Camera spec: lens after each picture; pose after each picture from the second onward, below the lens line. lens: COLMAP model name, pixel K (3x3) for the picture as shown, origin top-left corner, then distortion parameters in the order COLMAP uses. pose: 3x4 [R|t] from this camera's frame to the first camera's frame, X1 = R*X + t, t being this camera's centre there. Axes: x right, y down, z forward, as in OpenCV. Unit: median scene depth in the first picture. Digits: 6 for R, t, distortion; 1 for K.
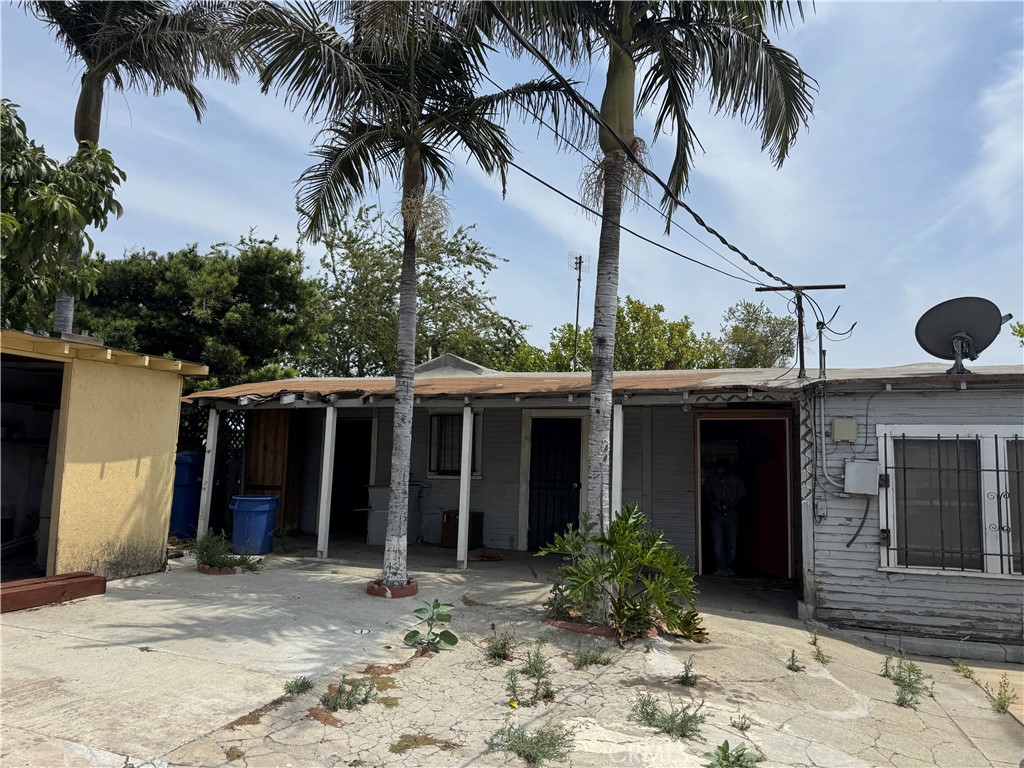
lens RADIAL K [[709.2, 0, 514.8], [0, 709.2, 386.2], [0, 0, 1]] dist [0.030389, -0.005782]
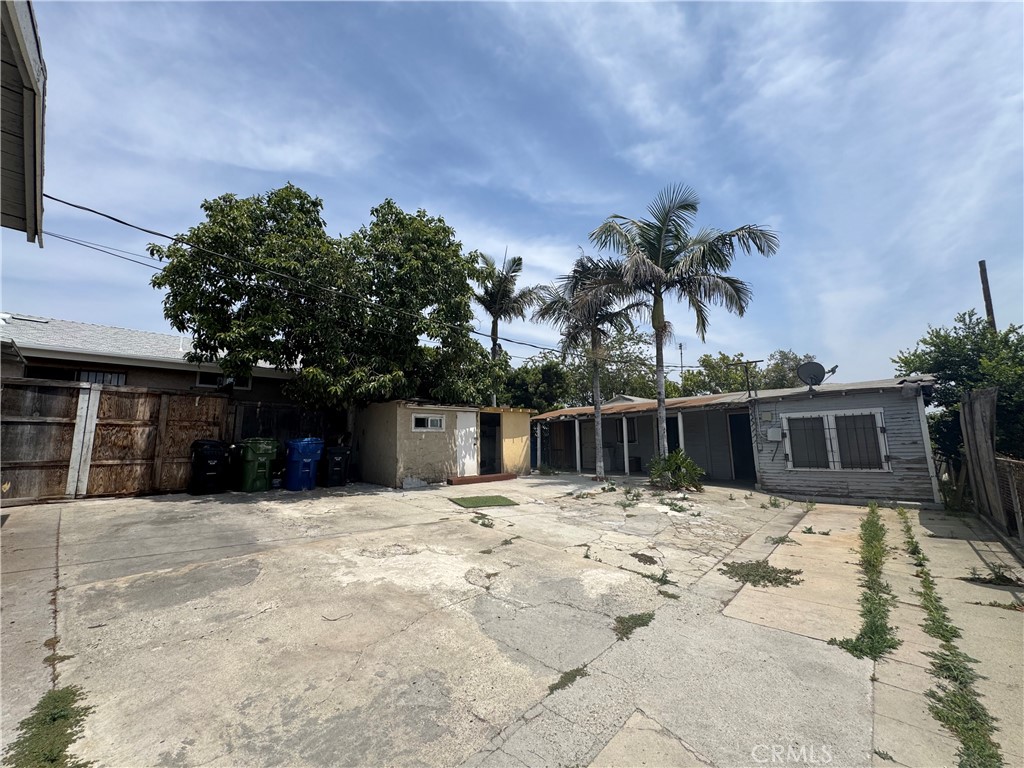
lens RADIAL K [[409.7, 0, 513.9], [0, 409.7, 382.2], [0, 0, 1]] dist [-0.002733, 0.000125]
pose [[0.903958, -0.103807, -0.414829, 0.238582], [0.087359, 0.994458, -0.058488, -0.051489], [0.418602, 0.016632, 0.908018, -0.680223]]
